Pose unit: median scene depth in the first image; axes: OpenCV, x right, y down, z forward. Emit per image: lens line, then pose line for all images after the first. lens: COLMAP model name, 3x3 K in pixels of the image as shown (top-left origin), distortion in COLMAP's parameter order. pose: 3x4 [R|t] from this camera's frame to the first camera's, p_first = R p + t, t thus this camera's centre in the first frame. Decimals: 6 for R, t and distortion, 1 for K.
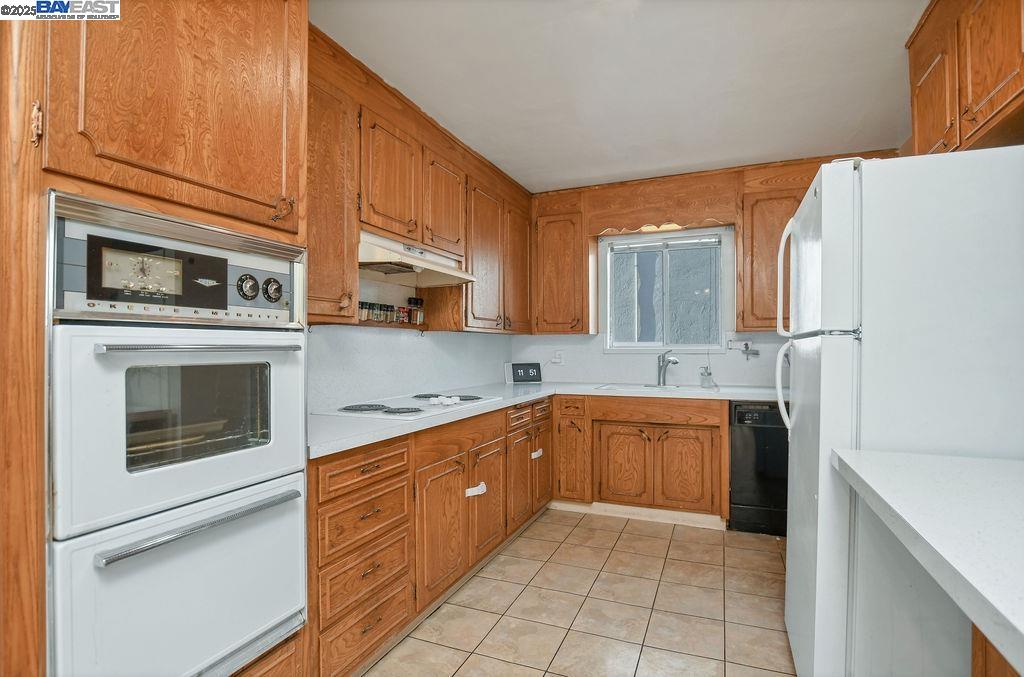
lens RADIAL K [[492.1, 0, 512.0], [0, 492.1, 345.7], [0, 0, 1]] dist [-0.021530, 0.000439]
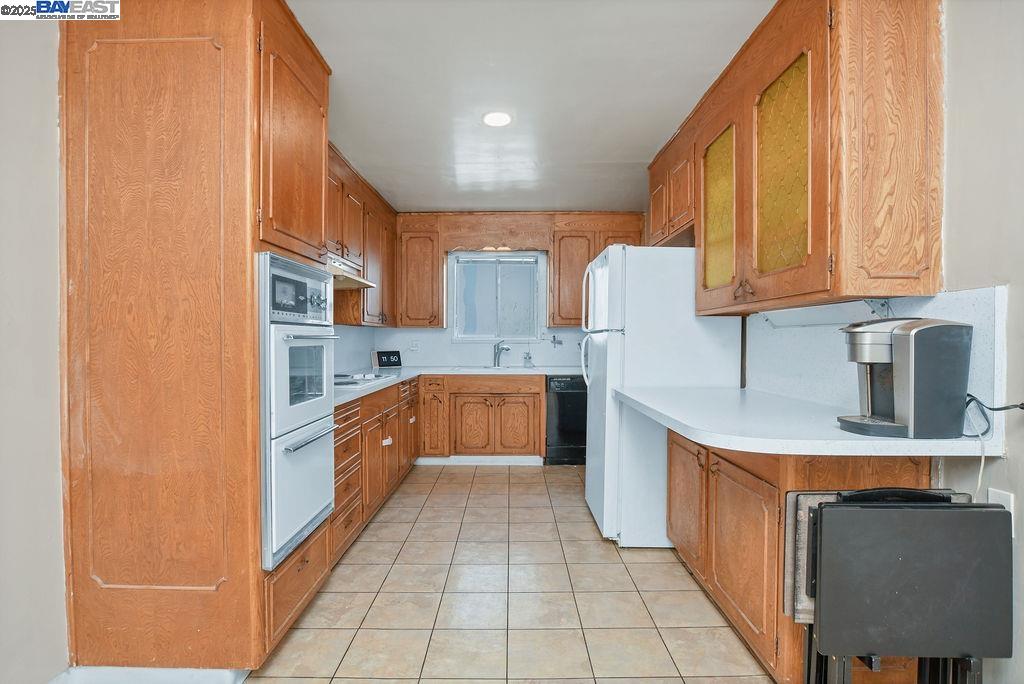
lens RADIAL K [[494.4, 0, 507.5], [0, 494.4, 347.3], [0, 0, 1]] dist [-0.026816, 0.001934]
pose [[0.922390, -0.003827, 0.386241, -0.213426], [-0.004012, 0.999802, 0.019487, 0.001537], [-0.386239, -0.019525, 0.922192, -0.286994]]
